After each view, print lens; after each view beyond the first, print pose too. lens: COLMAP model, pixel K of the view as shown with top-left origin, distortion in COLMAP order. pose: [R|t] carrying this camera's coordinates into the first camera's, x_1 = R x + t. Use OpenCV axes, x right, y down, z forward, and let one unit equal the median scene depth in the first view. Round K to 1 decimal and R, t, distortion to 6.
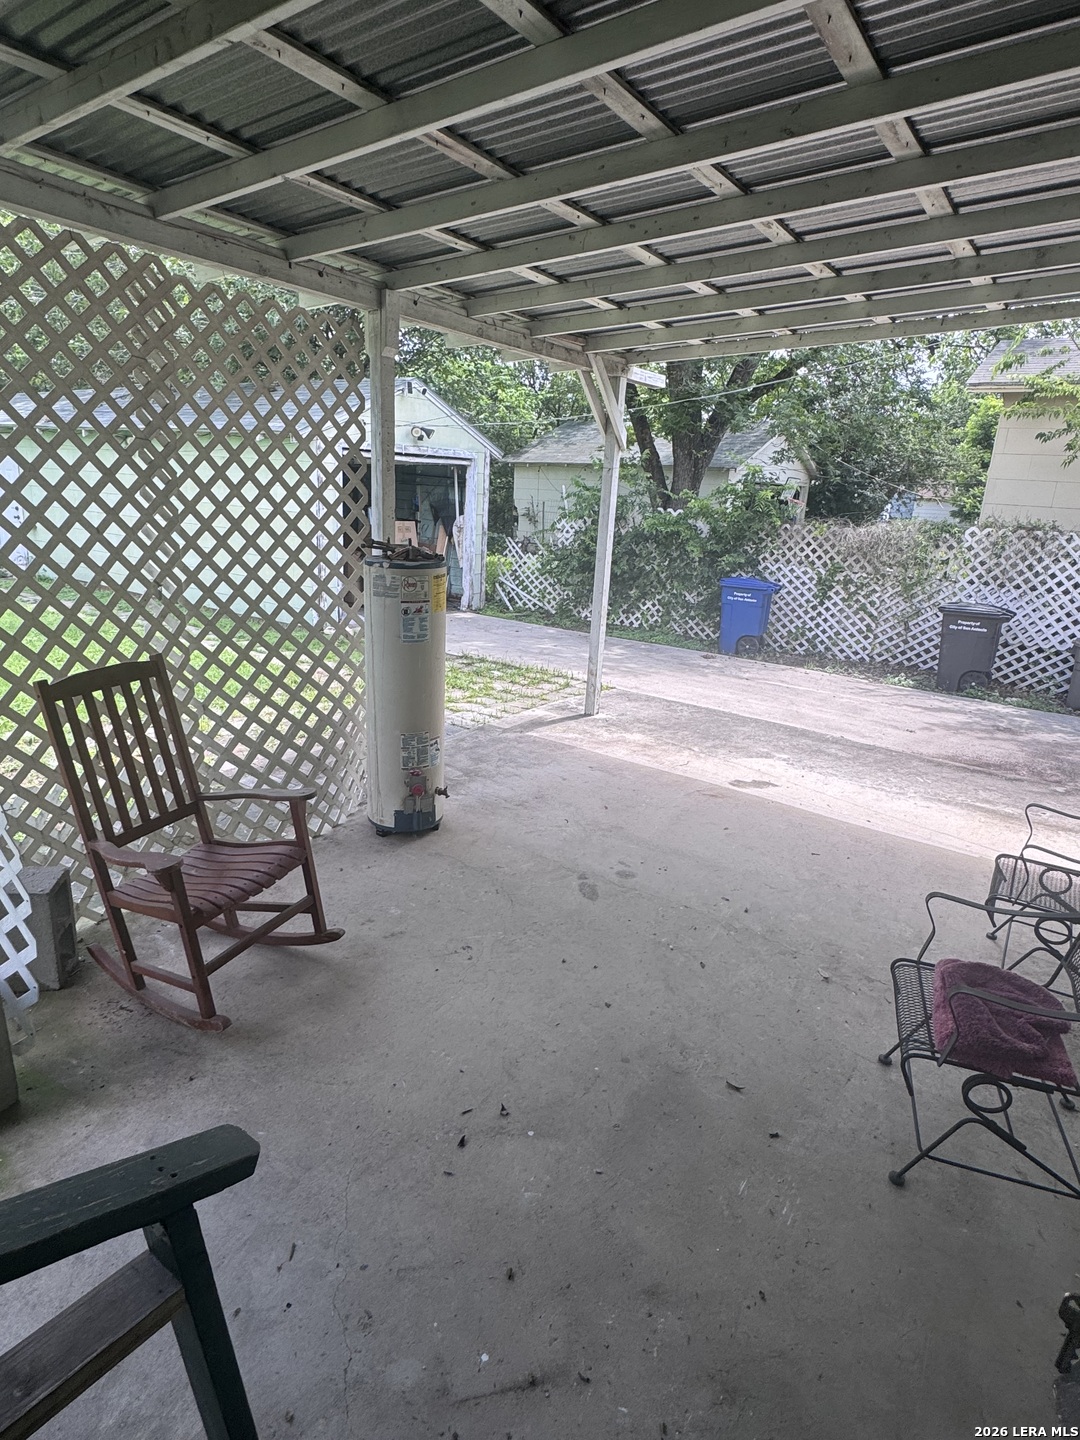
lens RADIAL K [[803.4, 0, 540.0], [0, 803.4, 720.0], [0, 0, 1]] dist [-0.004453, -0.001106]
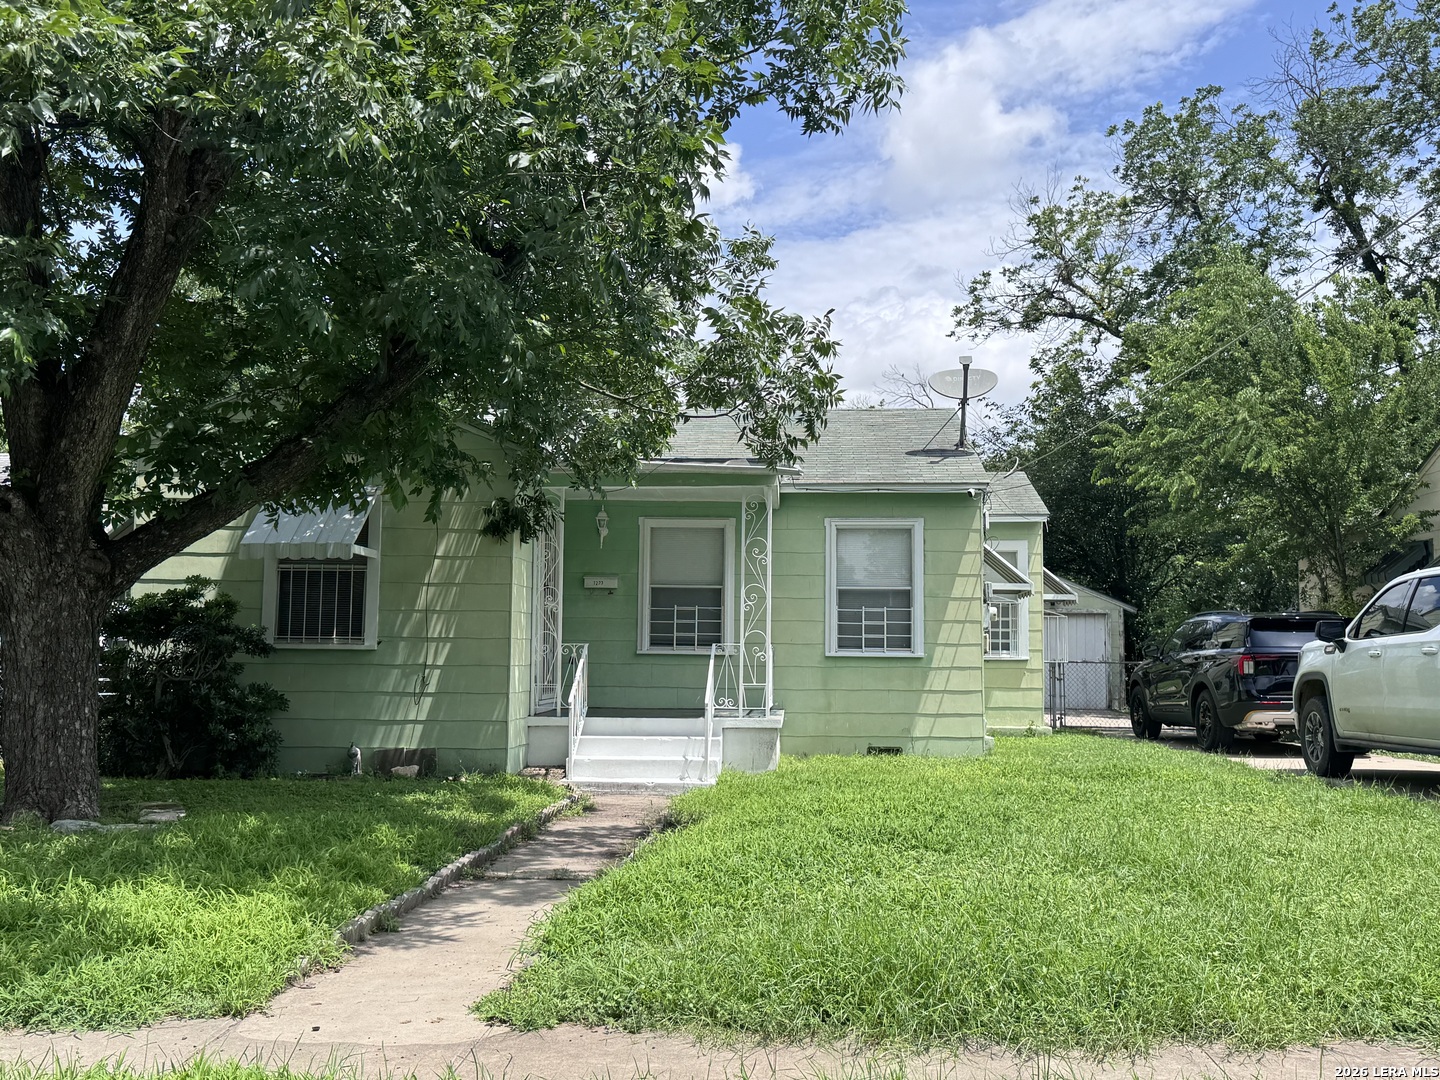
lens RADIAL K [[1366.8, 0, 717.8], [0, 1366.8, 544.6], [0, 0, 1]] dist [0.180189, -0.400418]
pose [[0.509538, -0.116569, -0.852516, 3.129581], [-0.225563, 0.938036, -0.263079, 0.741077], [0.830357, 0.326344, 0.451671, -1.553955]]
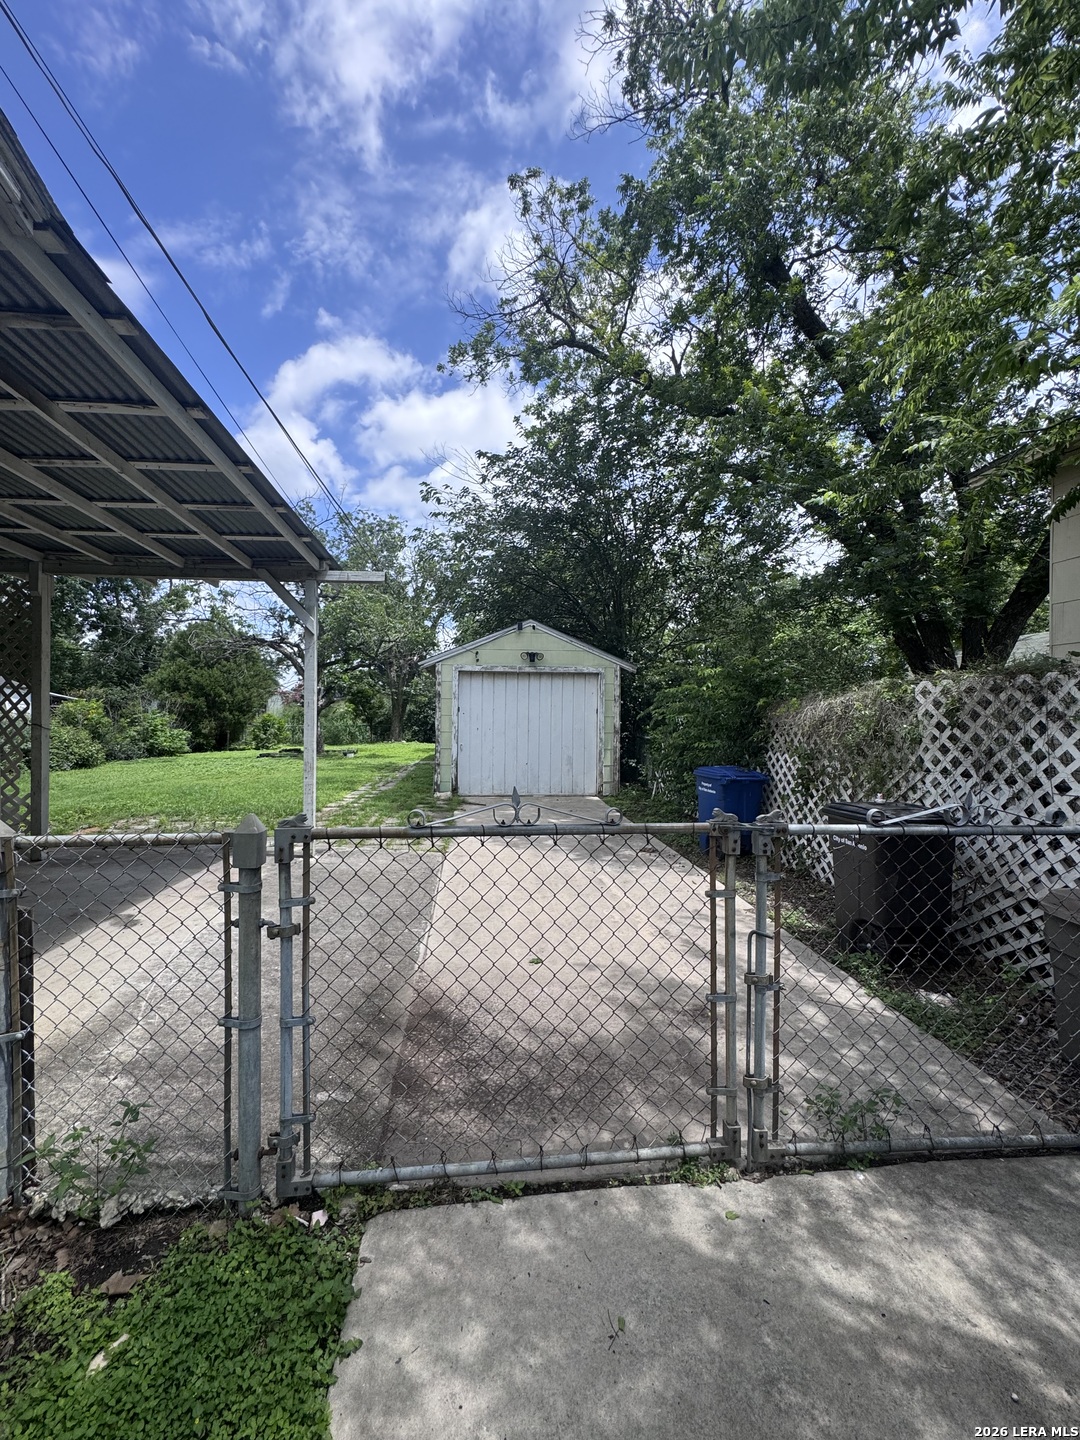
lens RADIAL K [[575.9, 0, 539.6], [0, 575.9, 719.2], [0, 0, 1]] dist [-0.005052, 0.000519]
pose [[0.636096, -0.041169, -0.770510, 0.889431], [-0.194559, 0.957753, -0.211792, -0.084237], [0.746678, 0.284630, 0.601214, 0.687939]]
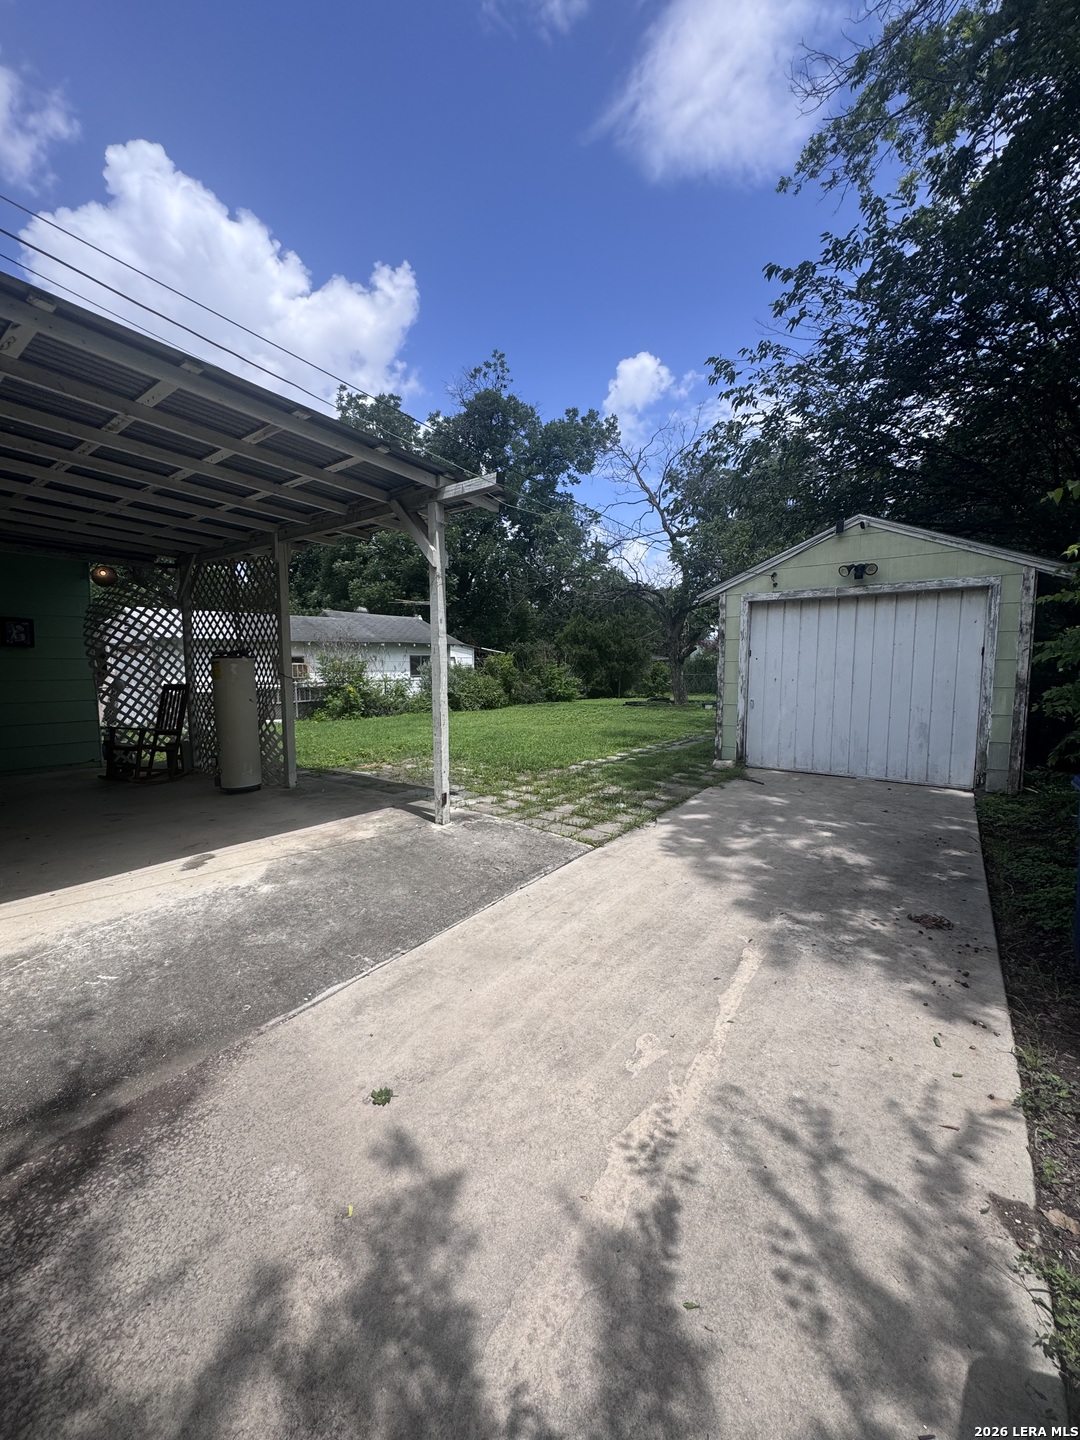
lens RADIAL K [[574.0, 0, 540.0], [0, 574.0, 720.0], [0, 0, 1]] dist [-0.006214, -0.000032]
pose [[-0.044319, 0.047077, -0.997908, 0.758859], [-0.279391, 0.958447, 0.057624, -0.204441], [0.959154, 0.281360, -0.029324, 1.083496]]
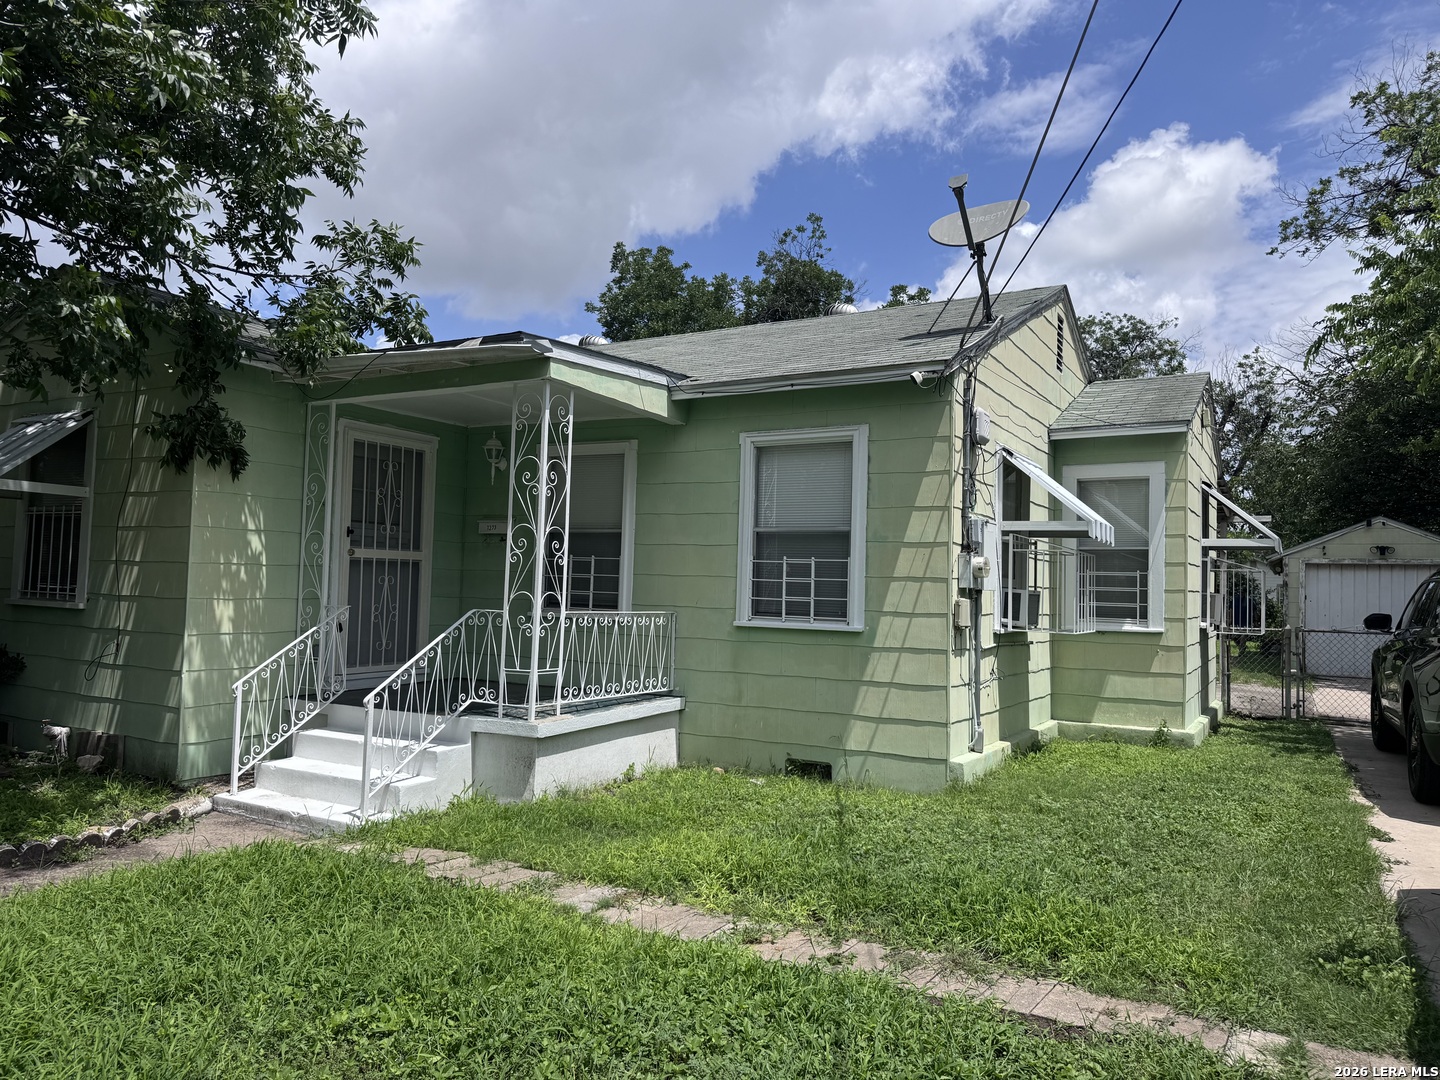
lens RADIAL K [[1008.3, 0, 720.8], [0, 1008.3, 534.7], [0, 0, 1]] dist [0.113850, -0.150890]
pose [[0.079095, -0.098923, -0.991947, 2.420309], [-0.299877, 0.946613, -0.118313, 0.297578], [0.950693, 0.306820, 0.045207, -0.359043]]
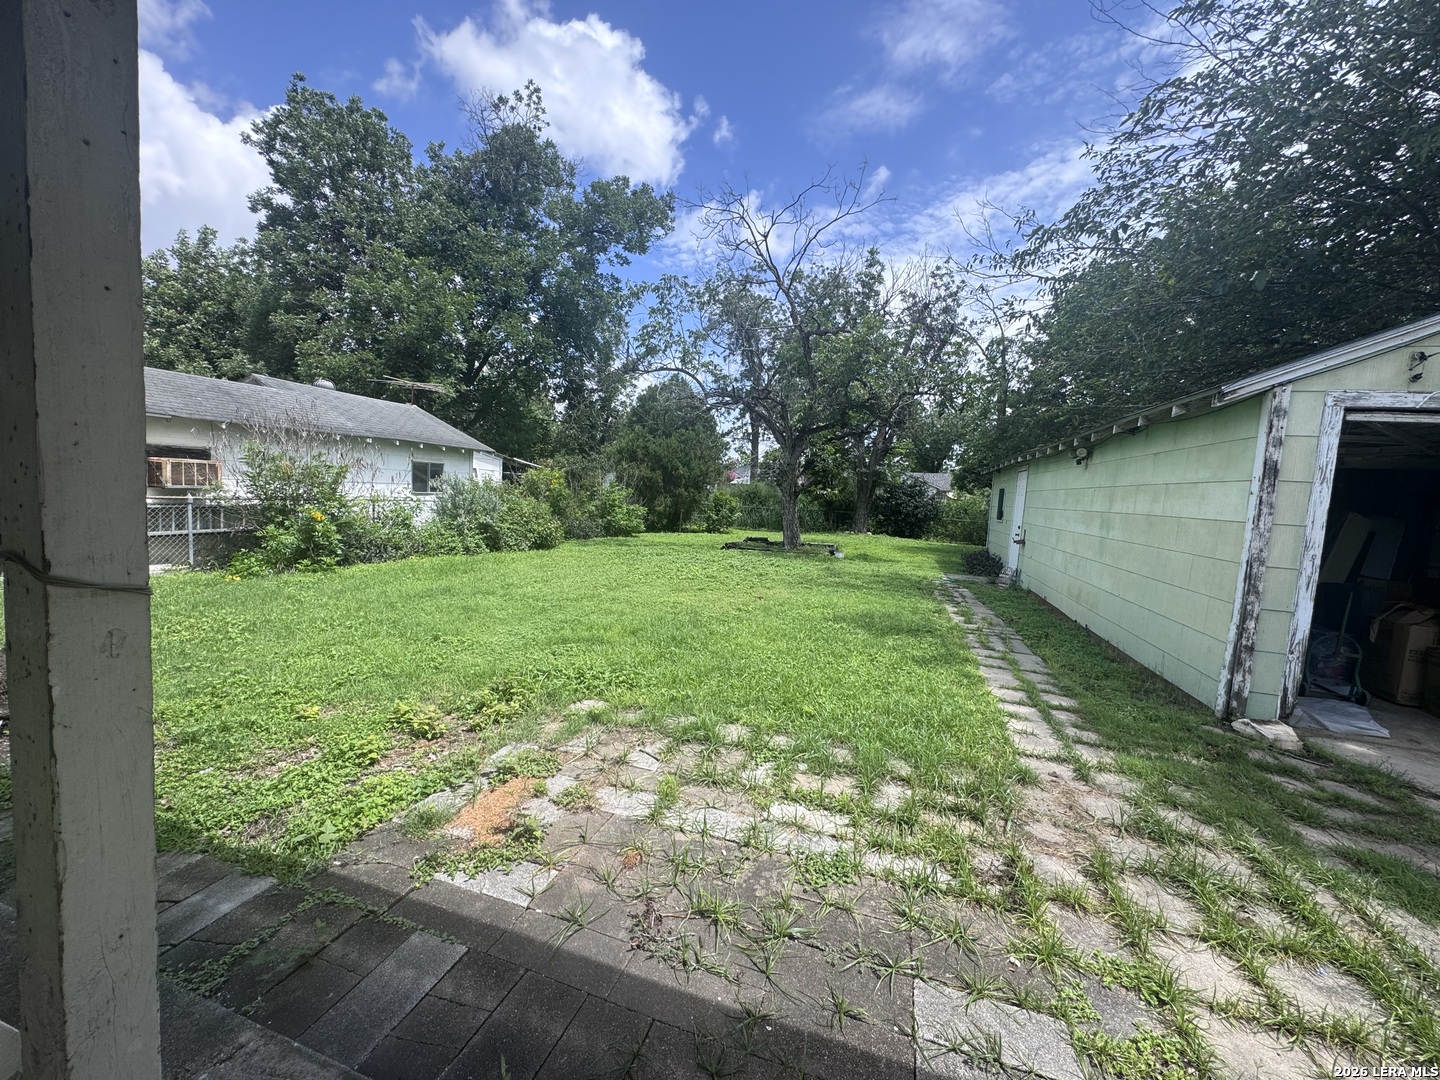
lens RADIAL K [[576.8, 0, 717.9], [0, 576.8, 540.0], [0, 0, 1]] dist [-0.005389, 0.000862]
pose [[0.290643, 0.046014, -0.955725, 0.004834], [-0.309849, 0.949547, -0.048511, -0.142704], [0.905274, 0.310230, 0.290236, 0.725584]]
